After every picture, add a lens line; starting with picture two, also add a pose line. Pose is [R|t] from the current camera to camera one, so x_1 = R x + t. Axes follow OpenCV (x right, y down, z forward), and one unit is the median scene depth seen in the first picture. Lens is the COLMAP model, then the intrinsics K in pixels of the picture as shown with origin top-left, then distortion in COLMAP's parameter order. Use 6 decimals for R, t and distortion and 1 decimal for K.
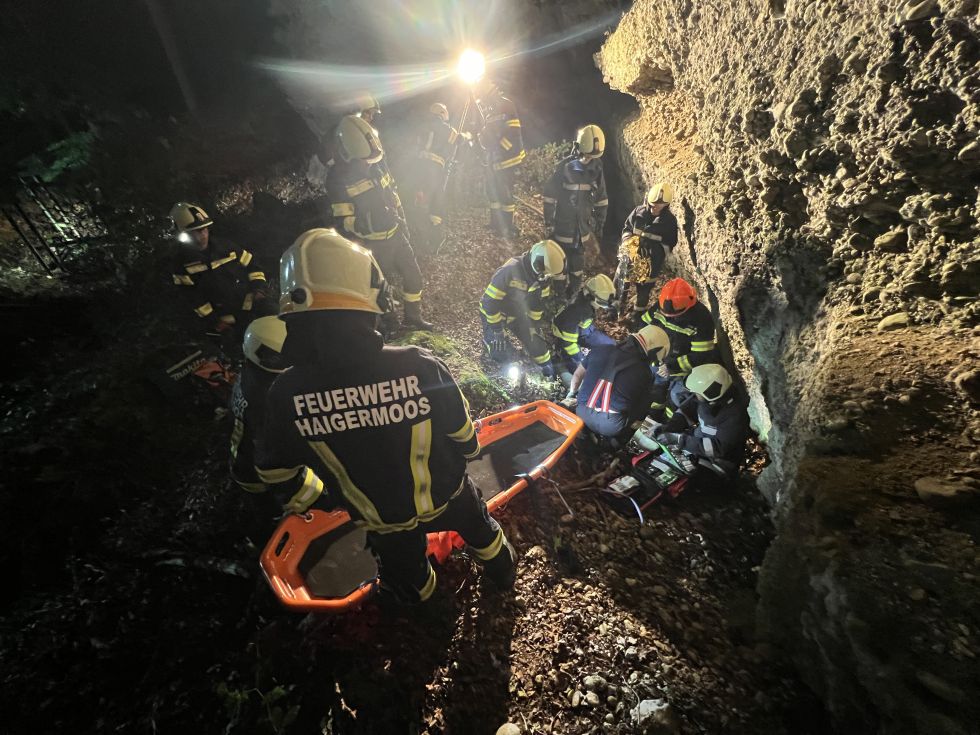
lens RADIAL K [[396.8, 0, 490.9], [0, 396.8, 368.1], [0, 0, 1]] dist [-0.001061, -0.000065]
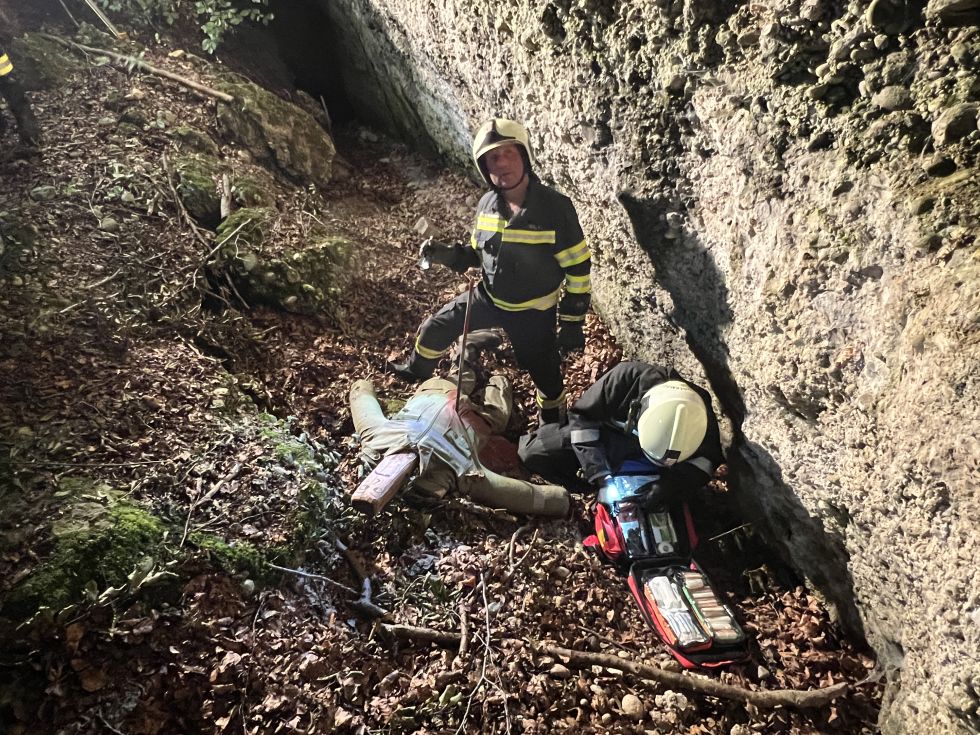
lens RADIAL K [[600.8, 0, 495.1], [0, 600.8, 366.2], [0, 0, 1]] dist [-0.001133, 0.002968]
pose [[0.865431, -0.283862, 0.412858, 0.096701], [0.265688, 0.958629, 0.102176, -0.084762], [-0.424782, 0.021265, 0.905046, 0.397237]]
